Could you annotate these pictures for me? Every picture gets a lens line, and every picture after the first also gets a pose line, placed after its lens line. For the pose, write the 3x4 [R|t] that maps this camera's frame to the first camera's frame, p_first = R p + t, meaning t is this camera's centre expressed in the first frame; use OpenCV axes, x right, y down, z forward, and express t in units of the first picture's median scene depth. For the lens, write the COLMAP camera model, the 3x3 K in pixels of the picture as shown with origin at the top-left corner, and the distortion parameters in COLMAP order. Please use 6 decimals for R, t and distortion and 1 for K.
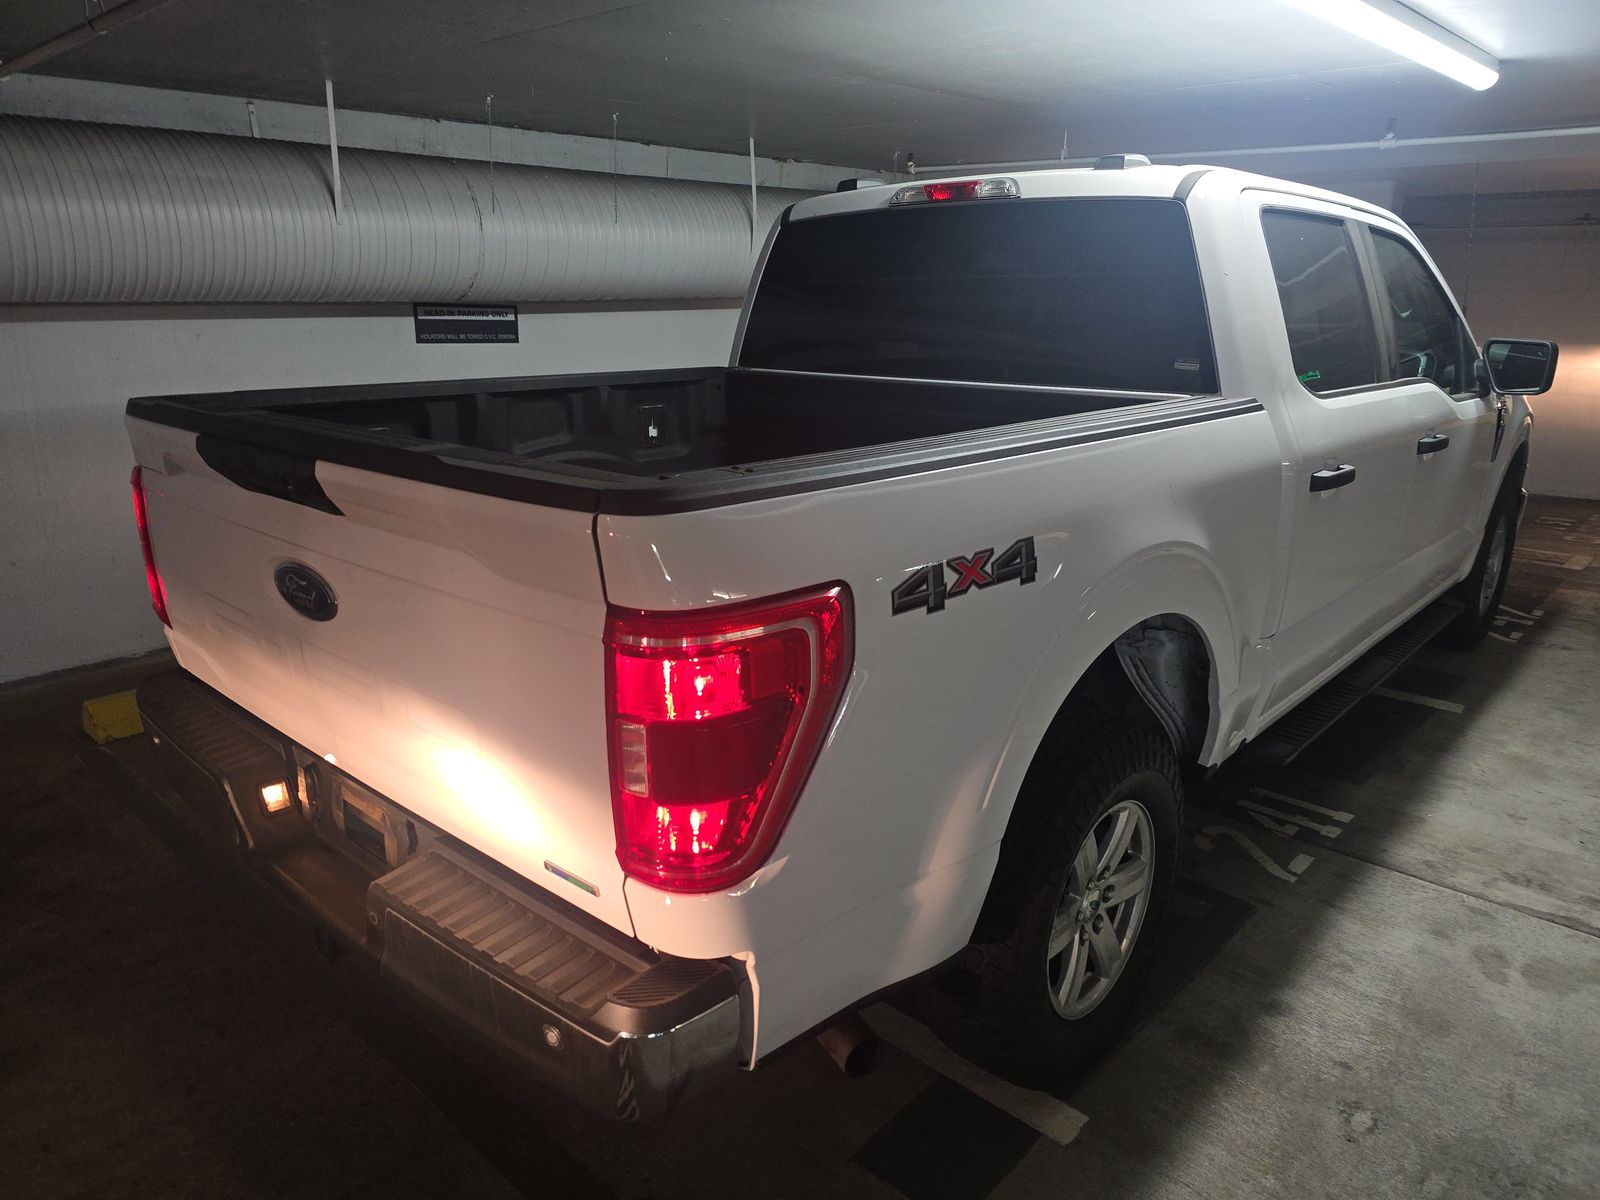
lens RADIAL K [[1085.3, 0, 799.6], [0, 1085.3, 618.1], [0, 0, 1]] dist [0.045570, -0.062597]
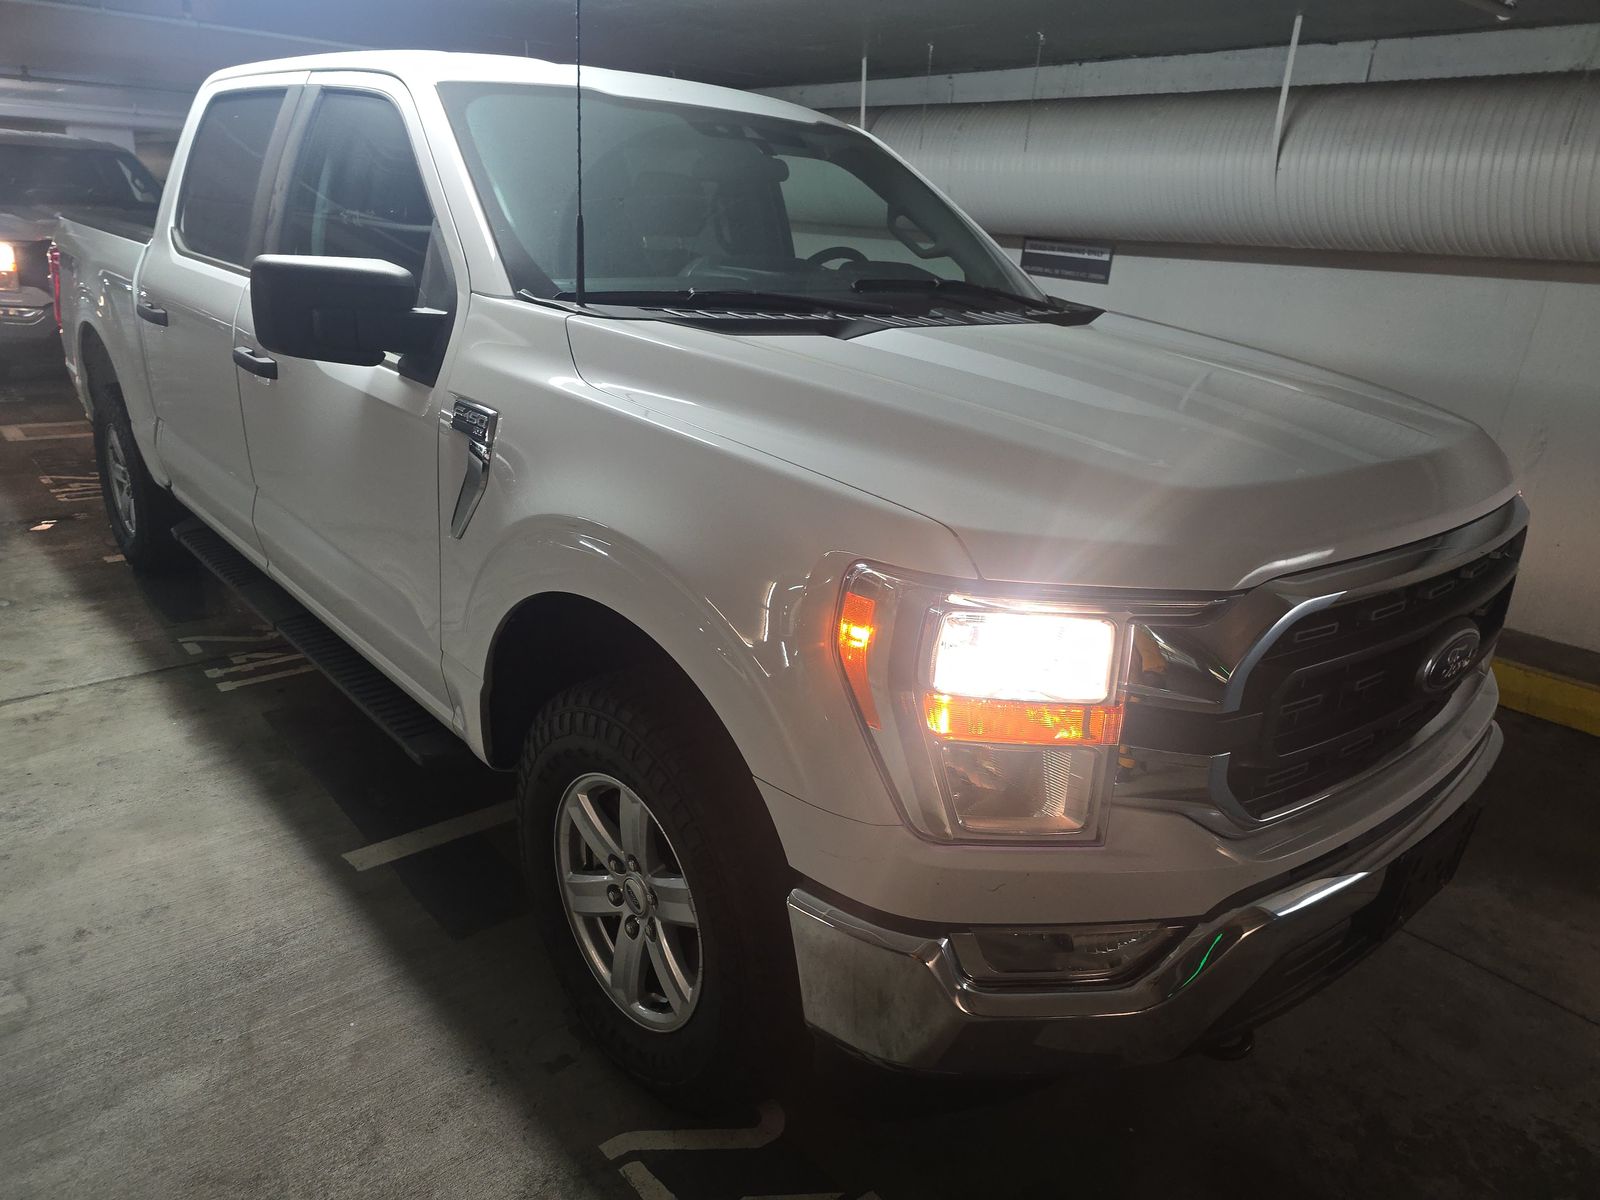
lens RADIAL K [[1092.6, 0, 800.0], [0, 1092.6, 600.0], [0, 0, 1]] dist [0.097345, -0.092687]
pose [[-0.121431, 0.328024, -0.936832, 1.005168], [-0.340230, 0.872886, 0.349734, -0.325033], [0.932469, 0.361207, 0.005609, 1.054497]]
